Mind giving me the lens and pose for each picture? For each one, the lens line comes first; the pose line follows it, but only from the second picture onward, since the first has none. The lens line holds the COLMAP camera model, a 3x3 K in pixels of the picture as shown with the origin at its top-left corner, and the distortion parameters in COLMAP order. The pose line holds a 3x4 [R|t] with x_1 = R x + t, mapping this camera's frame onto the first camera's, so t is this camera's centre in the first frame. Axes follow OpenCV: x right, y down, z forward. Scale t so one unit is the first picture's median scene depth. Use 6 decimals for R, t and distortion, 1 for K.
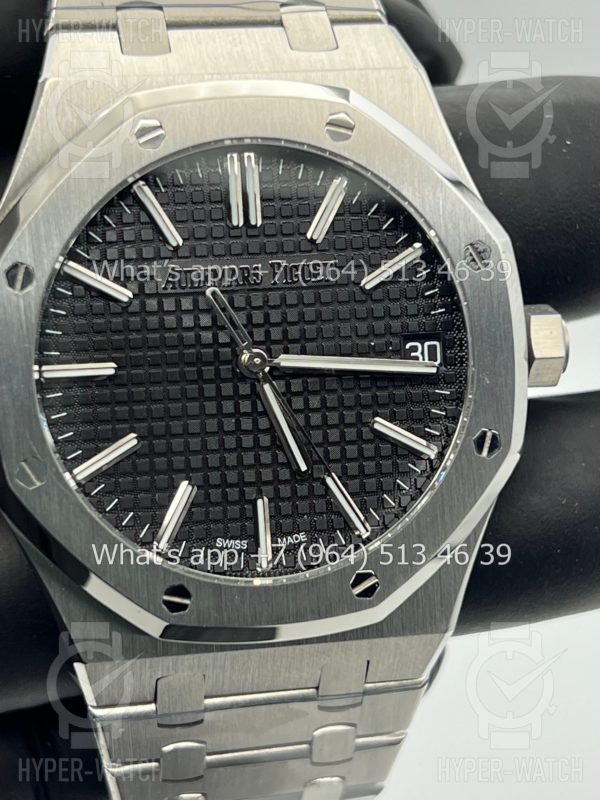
lens RADIAL K [[1909.6, 0, 300.0], [0, 1909.6, 400.0], [0, 0, 1]] dist [0.293115, 0.051063]
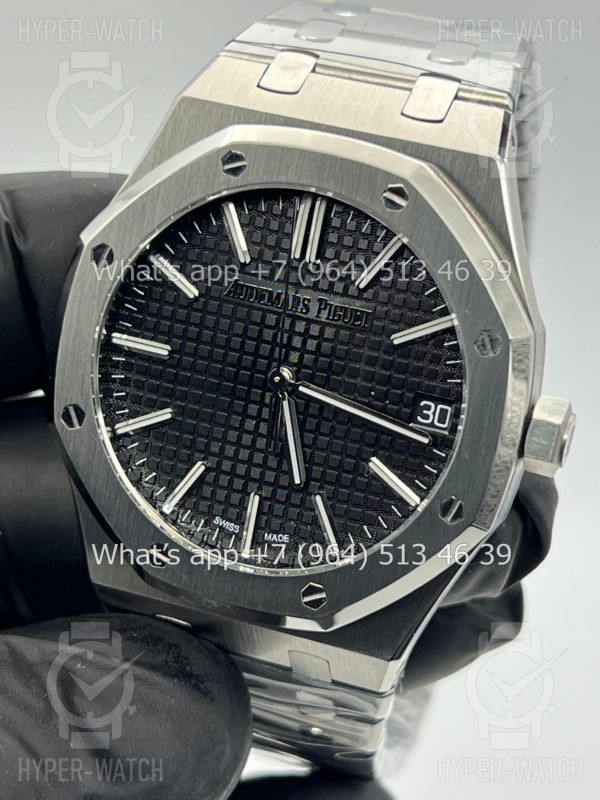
lens RADIAL K [[1909.6, 0, 300.0], [0, 1909.6, 400.0], [0, 0, 1]] dist [0.293115, 0.051063]
pose [[0.864044, 0.286054, -0.414248, 0.457377], [-0.254583, 0.958185, 0.130650, -0.158197], [0.434299, -0.007427, 0.900738, -0.016211]]
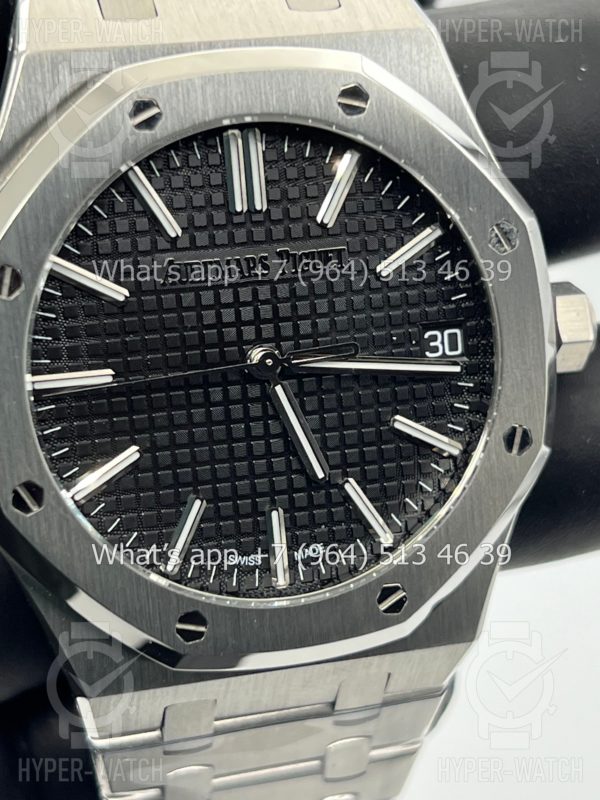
lens RADIAL K [[1909.6, 0, 300.0], [0, 1909.6, 400.0], [0, 0, 1]] dist [0.293115, 0.051063]
pose [[0.996087, -0.034791, 0.081237, -0.081162], [0.028913, 0.996954, 0.072435, -0.066792], [-0.083510, -0.069803, 0.994059, 0.093615]]
